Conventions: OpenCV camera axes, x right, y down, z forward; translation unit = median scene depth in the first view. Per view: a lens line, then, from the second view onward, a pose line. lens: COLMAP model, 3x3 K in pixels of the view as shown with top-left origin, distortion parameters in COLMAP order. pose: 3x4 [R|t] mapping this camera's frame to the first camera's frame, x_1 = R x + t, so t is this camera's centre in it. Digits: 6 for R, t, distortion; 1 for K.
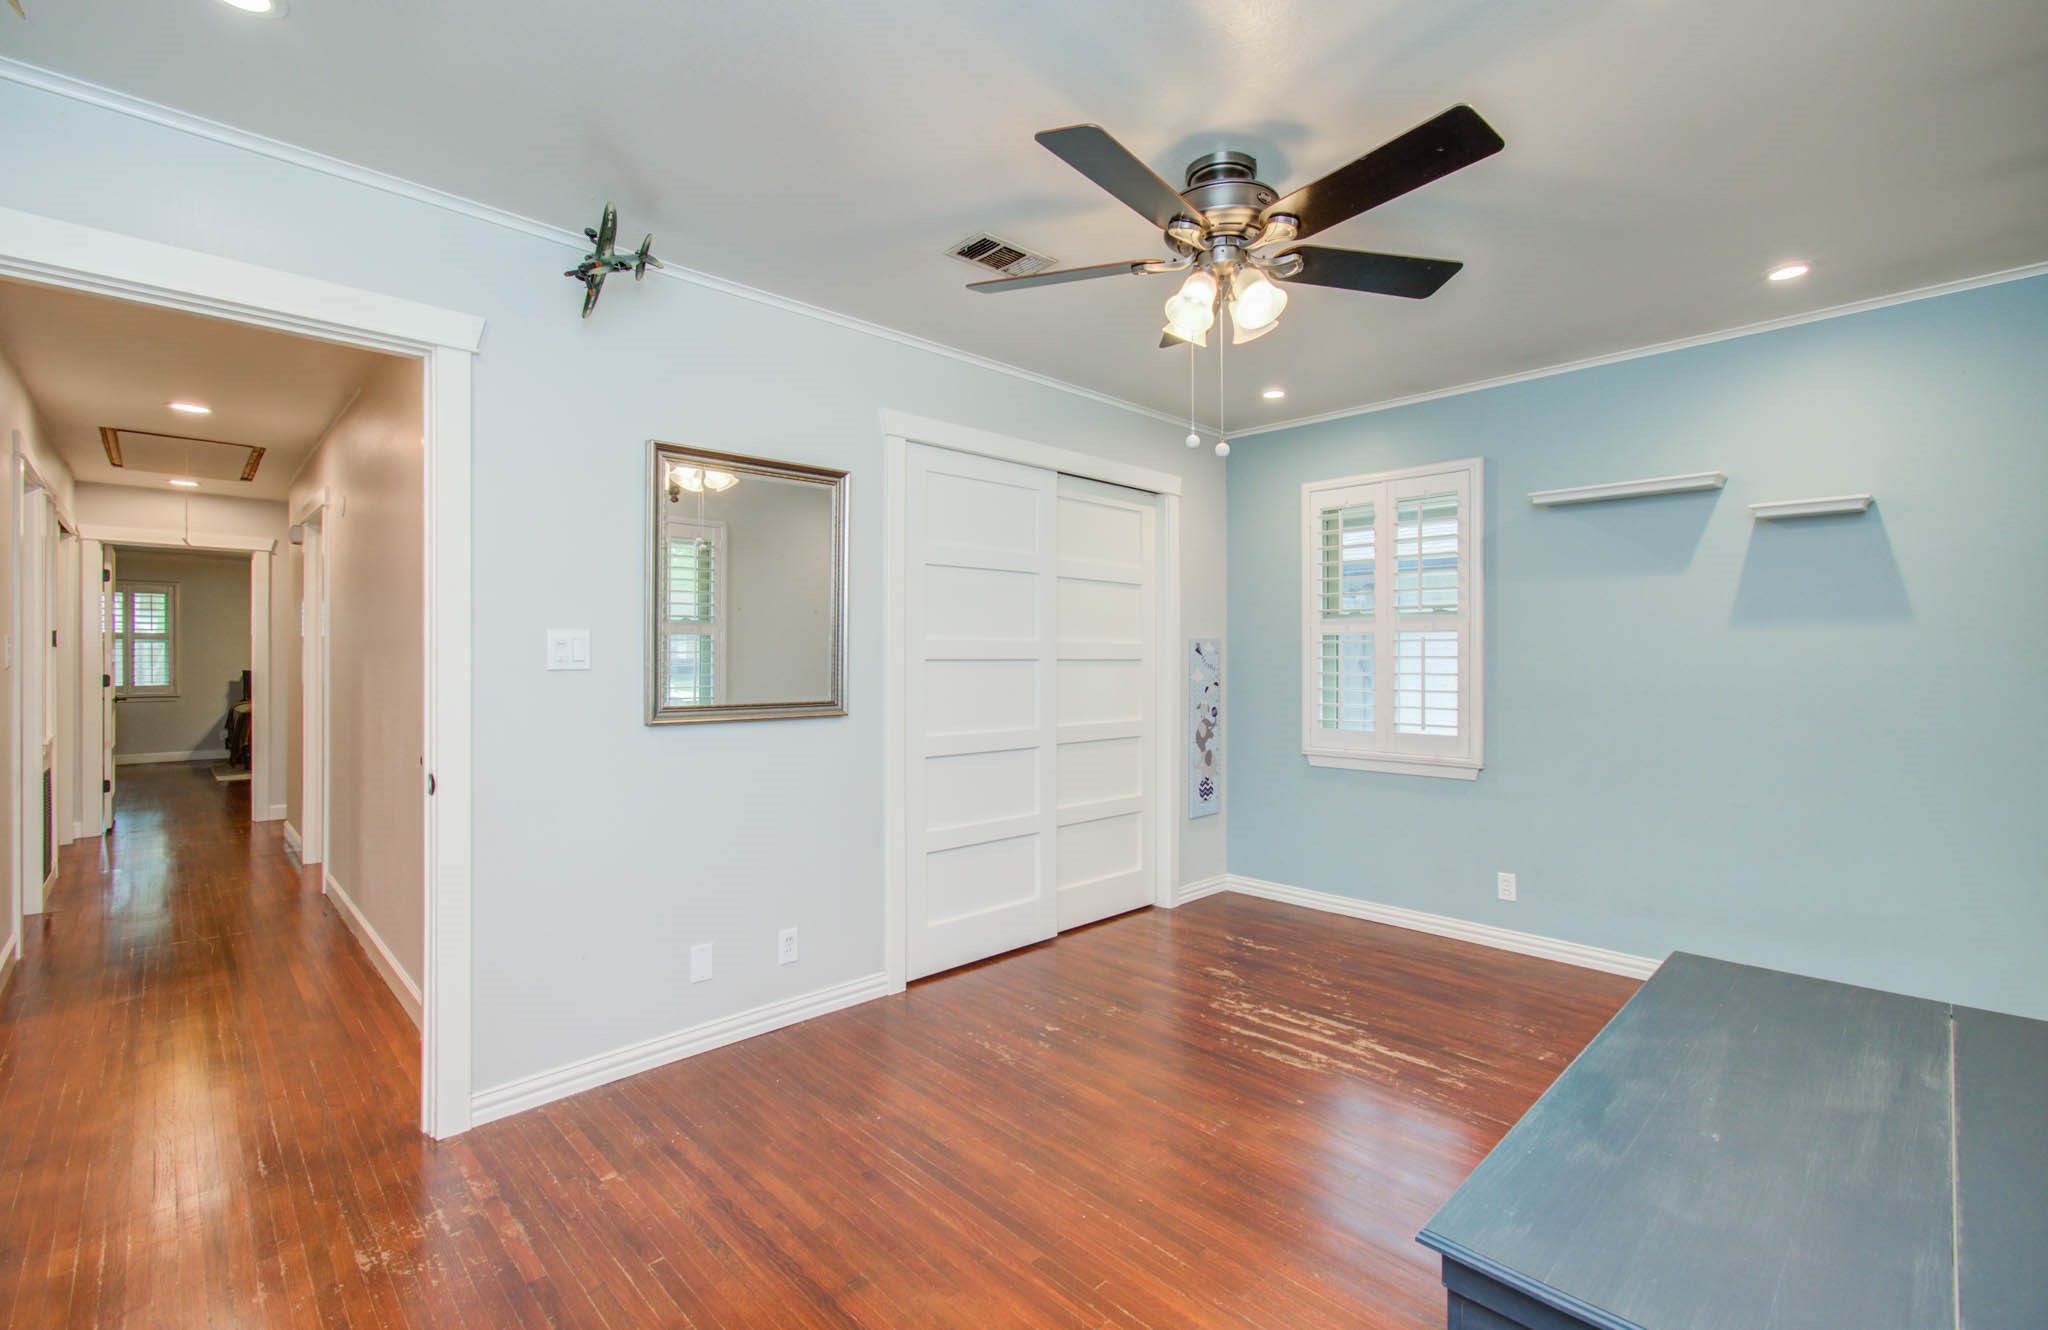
lens RADIAL K [[891.9, 0, 1020.5], [0, 891.9, 657.2], [0, 0, 1]] dist [-0.006309, 0.004451]
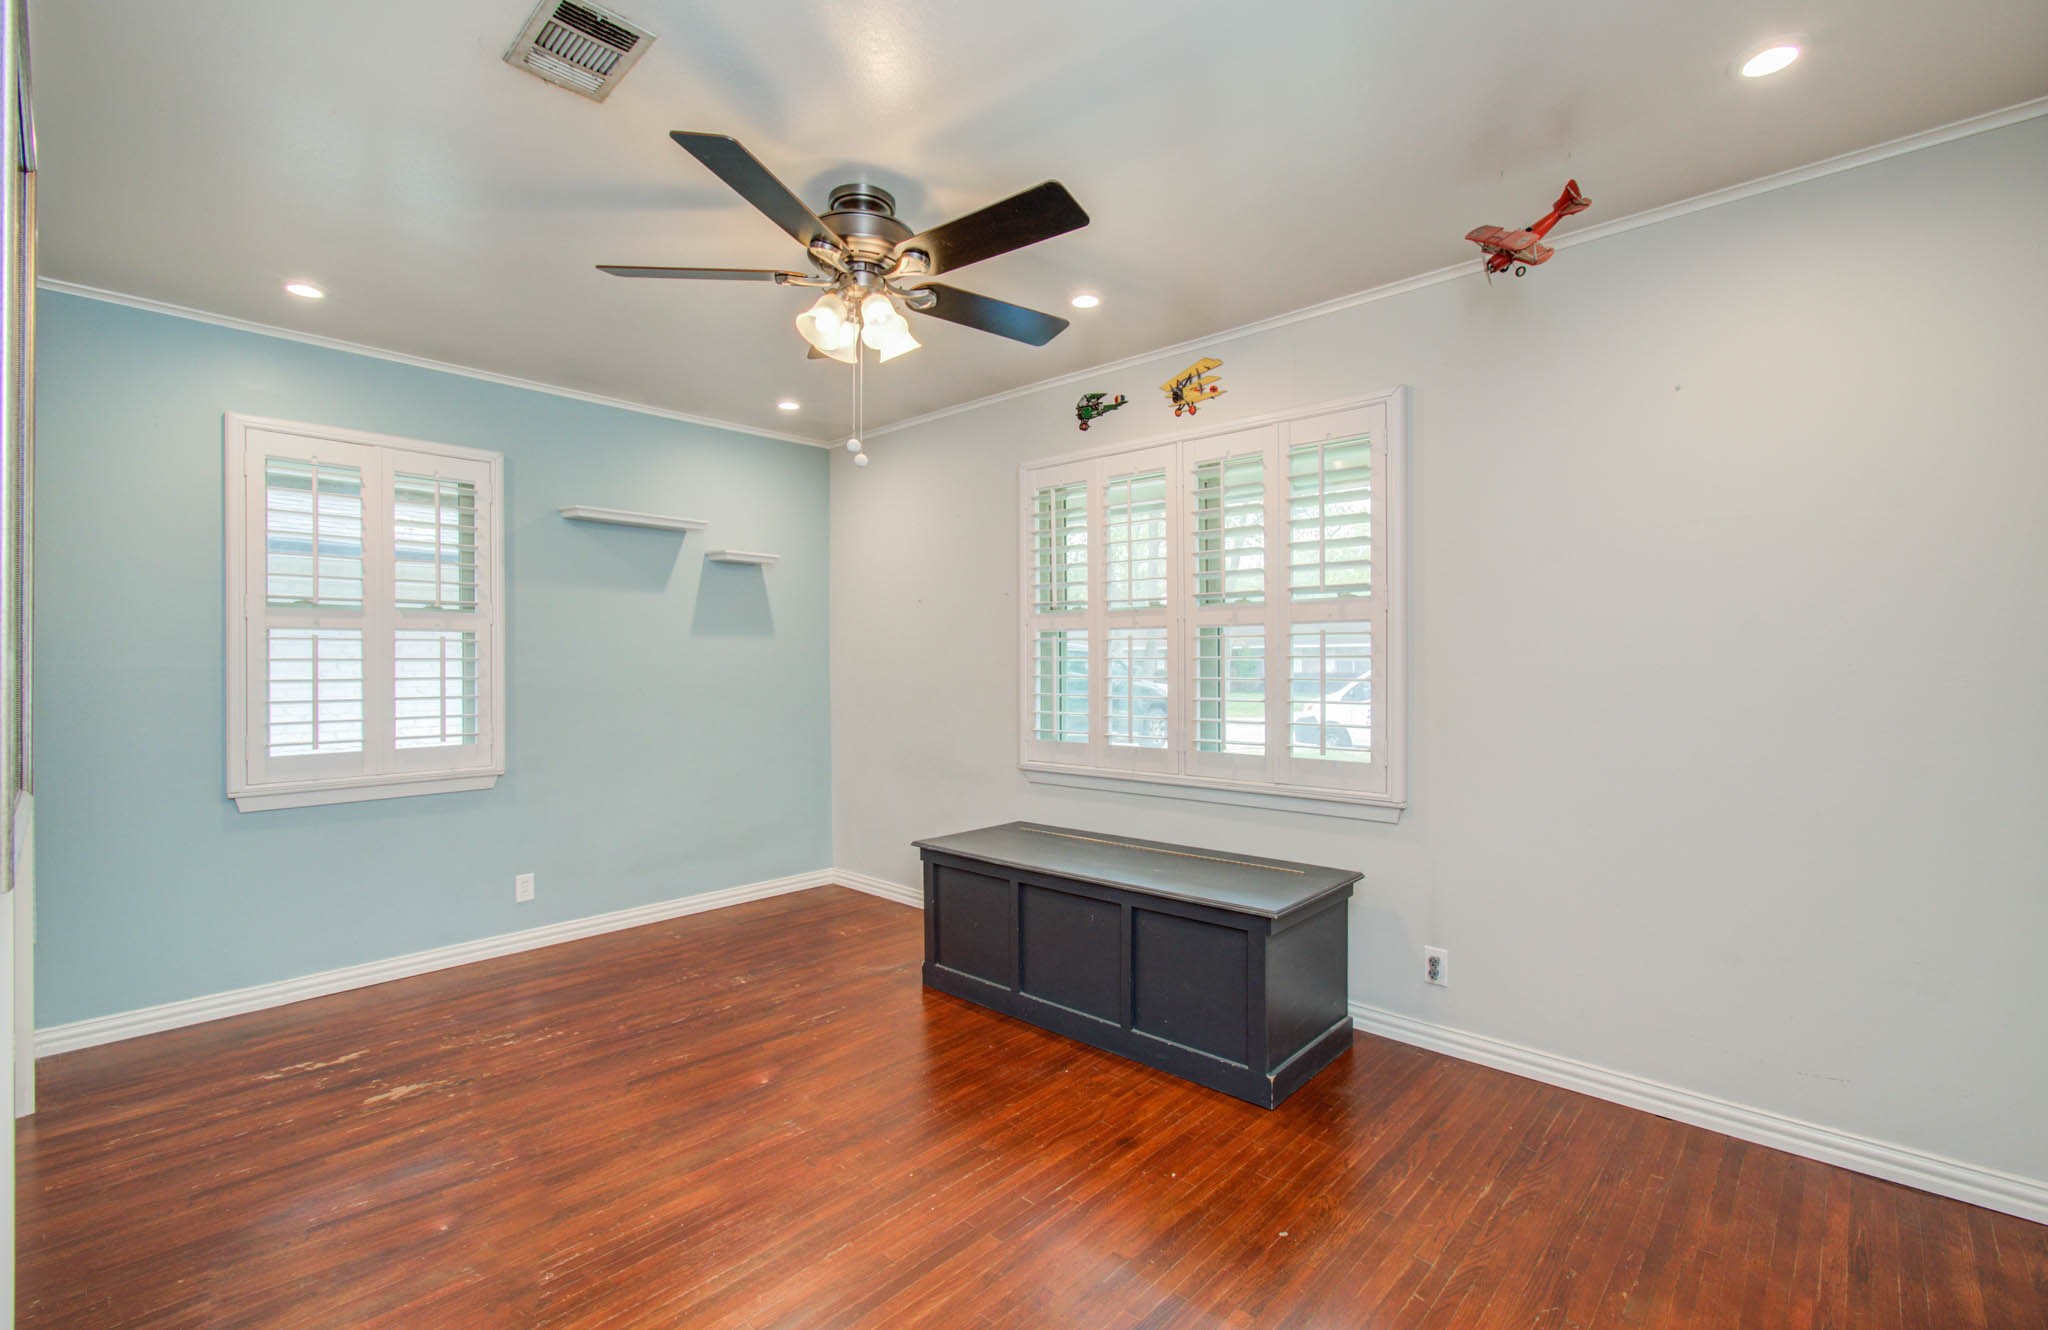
lens RADIAL K [[891.9, 0, 1019.7], [0, 891.9, 666.0], [0, 0, 1]] dist [-0.006309, 0.004451]
pose [[-0.061651, -0.002788, 0.998094, -0.499860], [0.001538, 0.999995, 0.002888, 0.005148], [-0.998097, 0.001713, -0.061646, 0.511026]]
